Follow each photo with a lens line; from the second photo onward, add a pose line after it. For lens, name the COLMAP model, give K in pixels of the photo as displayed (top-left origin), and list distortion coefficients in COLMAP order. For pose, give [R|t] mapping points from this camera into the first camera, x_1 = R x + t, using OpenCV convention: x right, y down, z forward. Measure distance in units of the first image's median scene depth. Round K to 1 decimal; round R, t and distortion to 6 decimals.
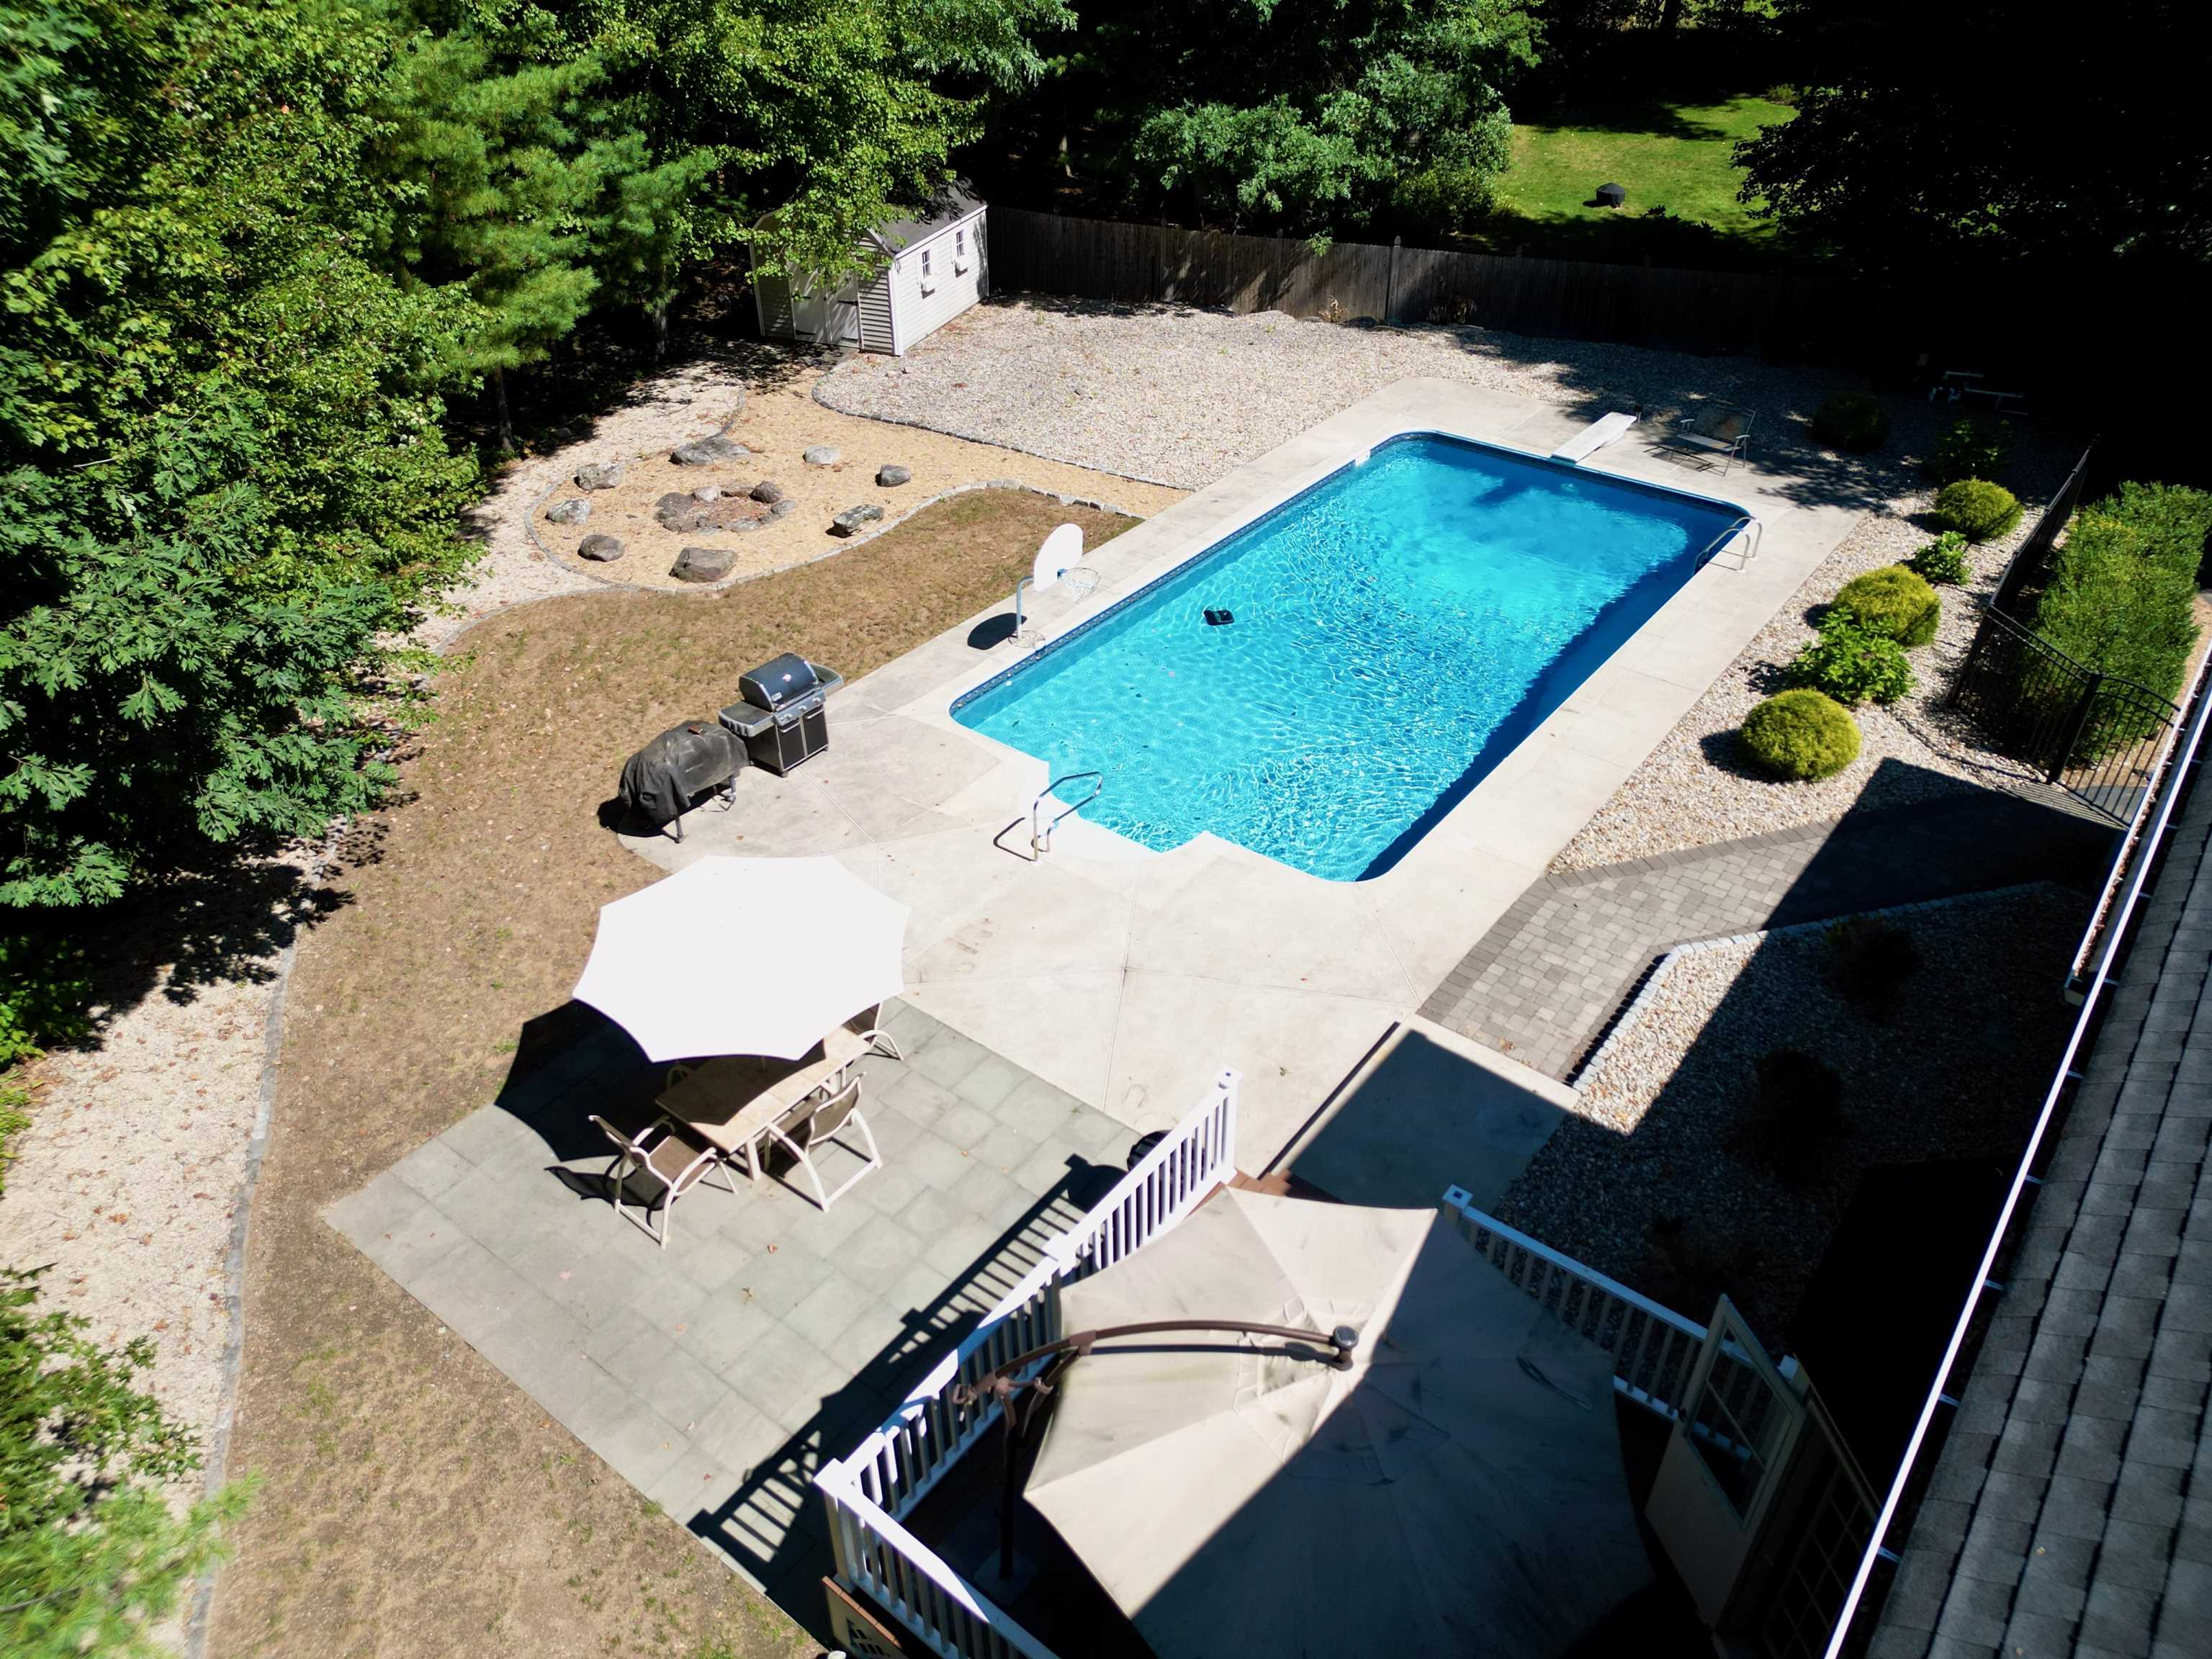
lens RADIAL K [[1553.0, 0, 1099.7], [0, 1553.0, 784.6], [0, 0, 1]] dist [0.045500, -0.002130]
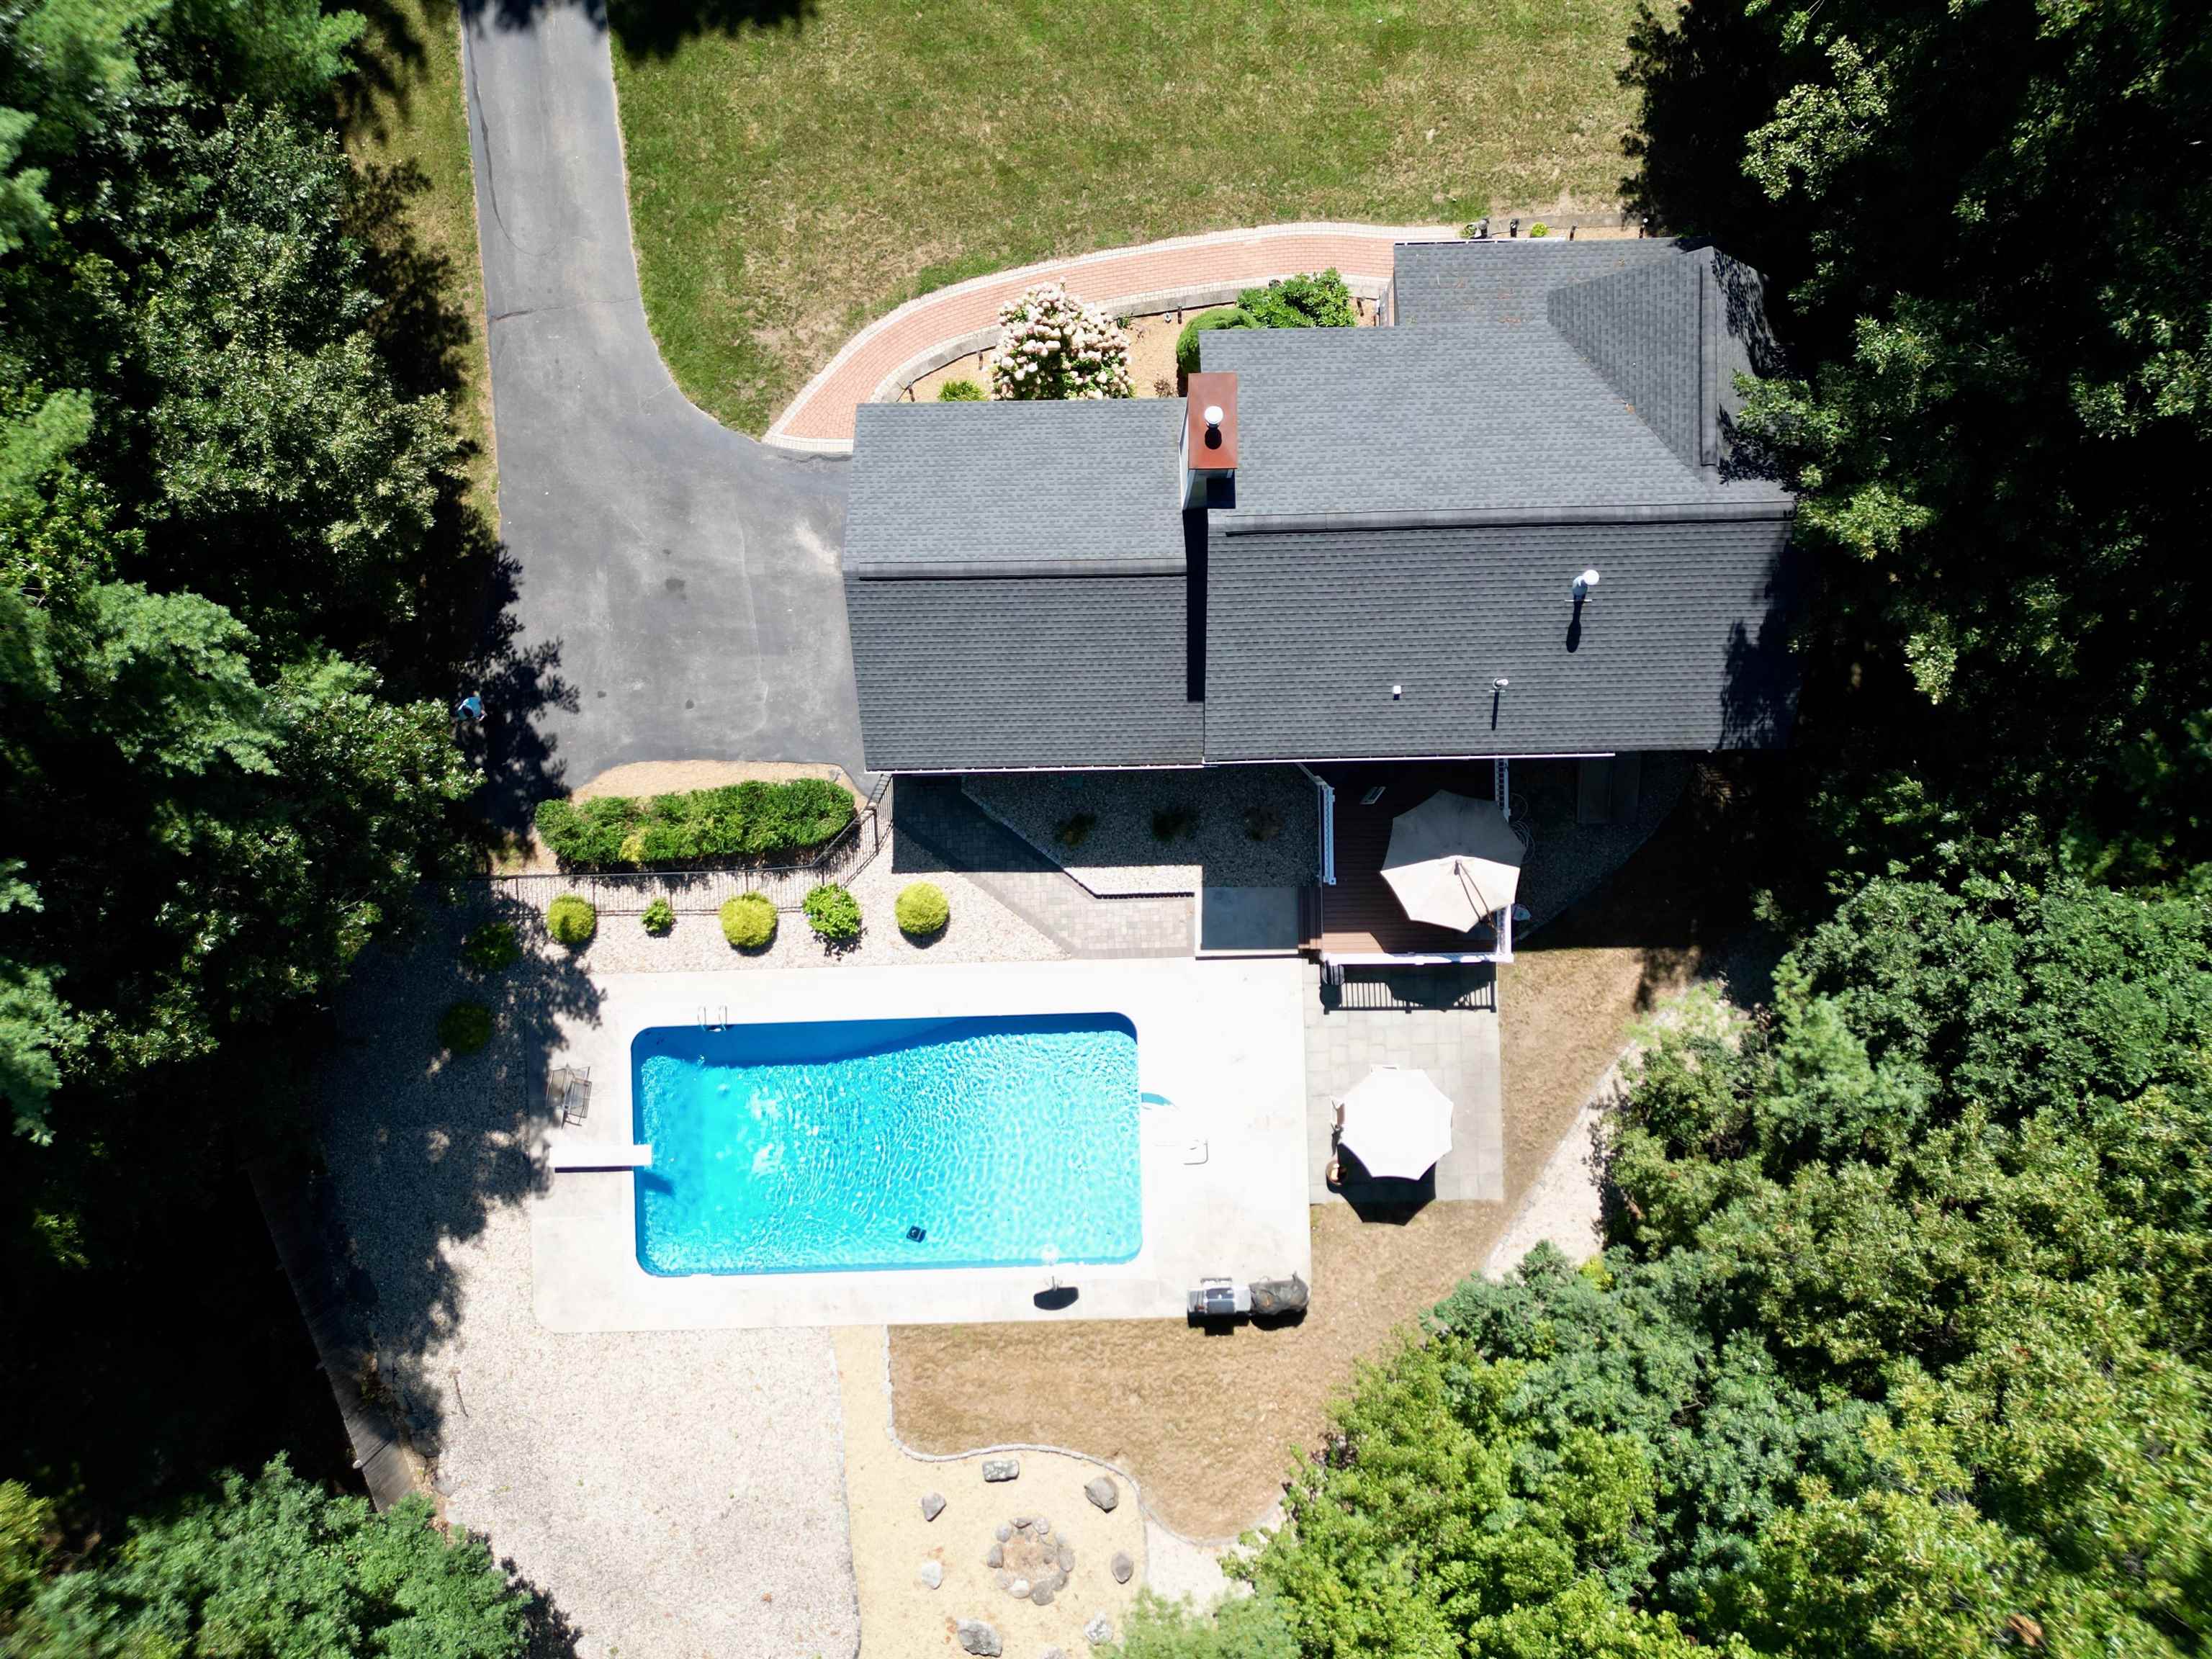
lens RADIAL K [[1534.0, 0, 1110.6], [0, 1534.0, 815.6], [0, 0, 1]] dist [0.092347, -0.109782]
pose [[-0.630067, -0.776539, -0.001607, 0.500443], [0.435515, -0.355079, 0.827191, -2.063003], [-0.642917, 0.520486, 0.561918, -0.503395]]
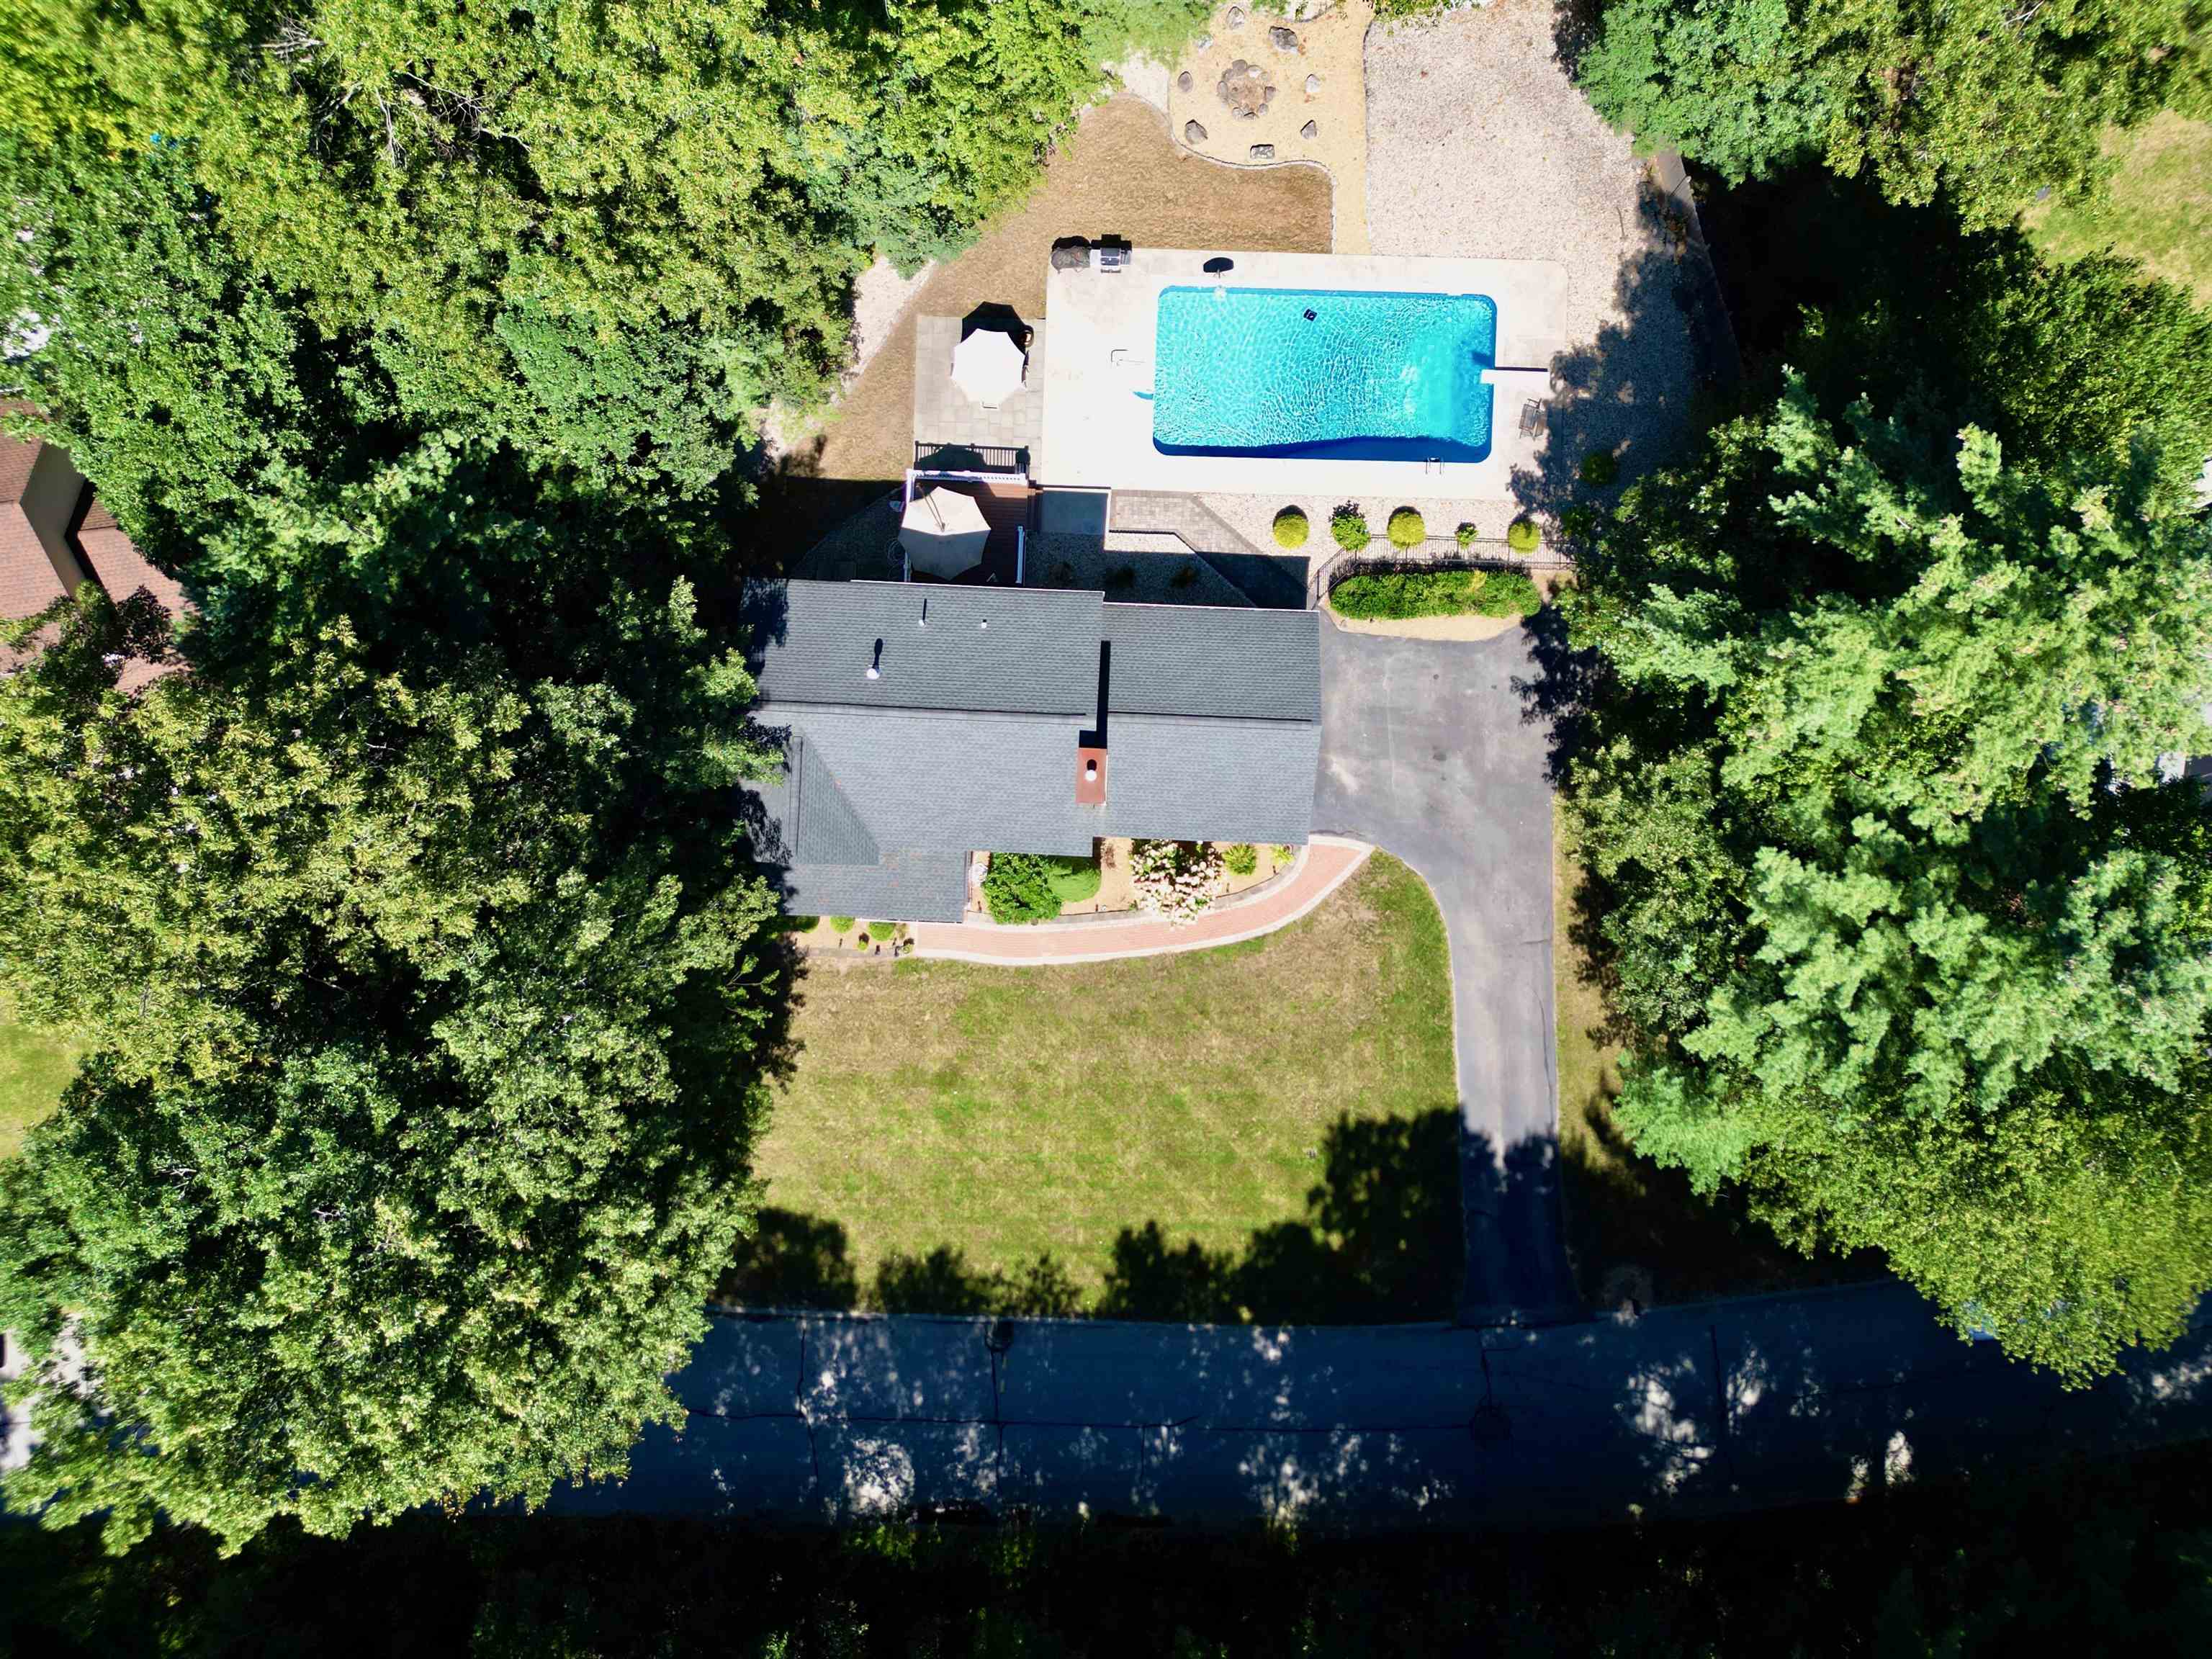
lens RADIAL K [[1534.0, 0, 1110.6], [0, 1534.0, 815.6], [0, 0, 1]] dist [0.092347, -0.109782]
pose [[0.580862, 0.813982, -0.005725, 0.935504], [-0.441023, 0.320612, 0.838276, -2.987765], [0.684177, -0.484398, 0.545216, -1.592065]]
